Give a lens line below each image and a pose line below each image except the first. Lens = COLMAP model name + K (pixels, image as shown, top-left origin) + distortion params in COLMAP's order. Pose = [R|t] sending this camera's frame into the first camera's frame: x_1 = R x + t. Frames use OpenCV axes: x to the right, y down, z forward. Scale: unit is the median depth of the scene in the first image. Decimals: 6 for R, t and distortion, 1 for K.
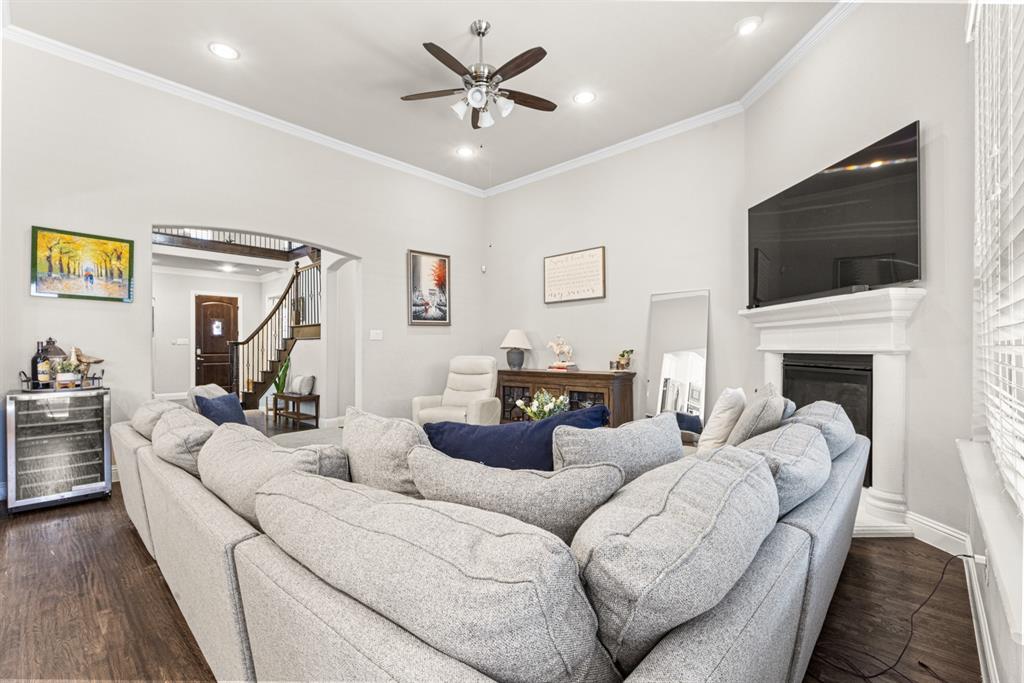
lens RADIAL K [[455.9, 0, 503.3], [0, 455.9, 345.9], [0, 0, 1]] dist [-0.008889, 0.000225]
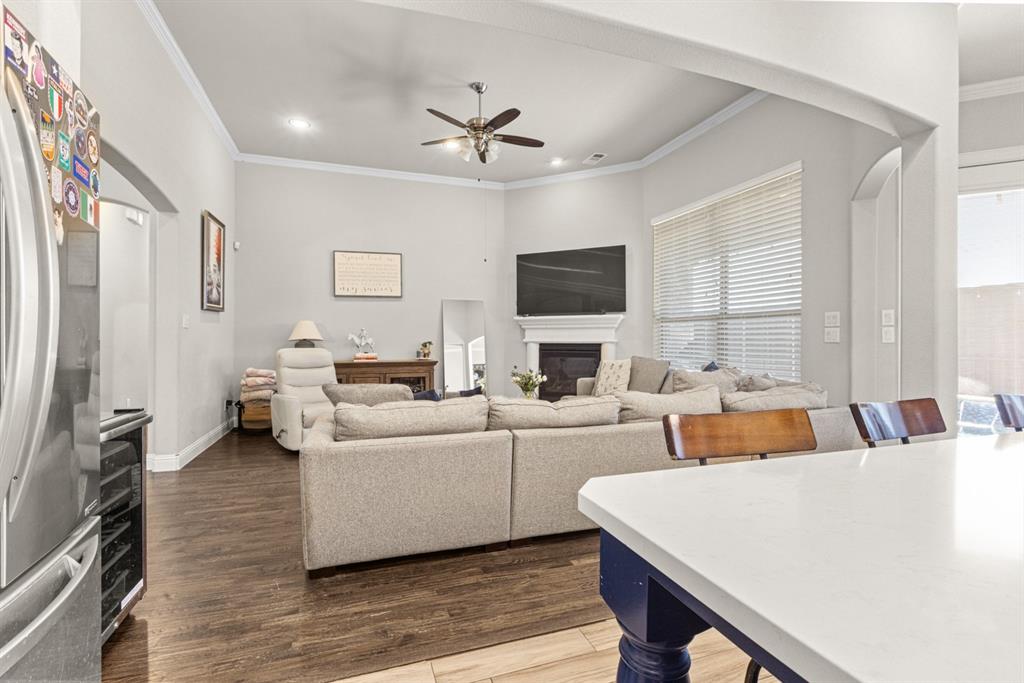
lens RADIAL K [[455.9, 0, 503.3], [0, 455.9, 345.9], [0, 0, 1]] dist [-0.008889, 0.000225]
pose [[0.464135, -0.007501, 0.885733, -0.728921], [-0.005276, 0.999923, 0.011232, 0.004824], [-0.885749, -0.009887, 0.464059, 0.224784]]
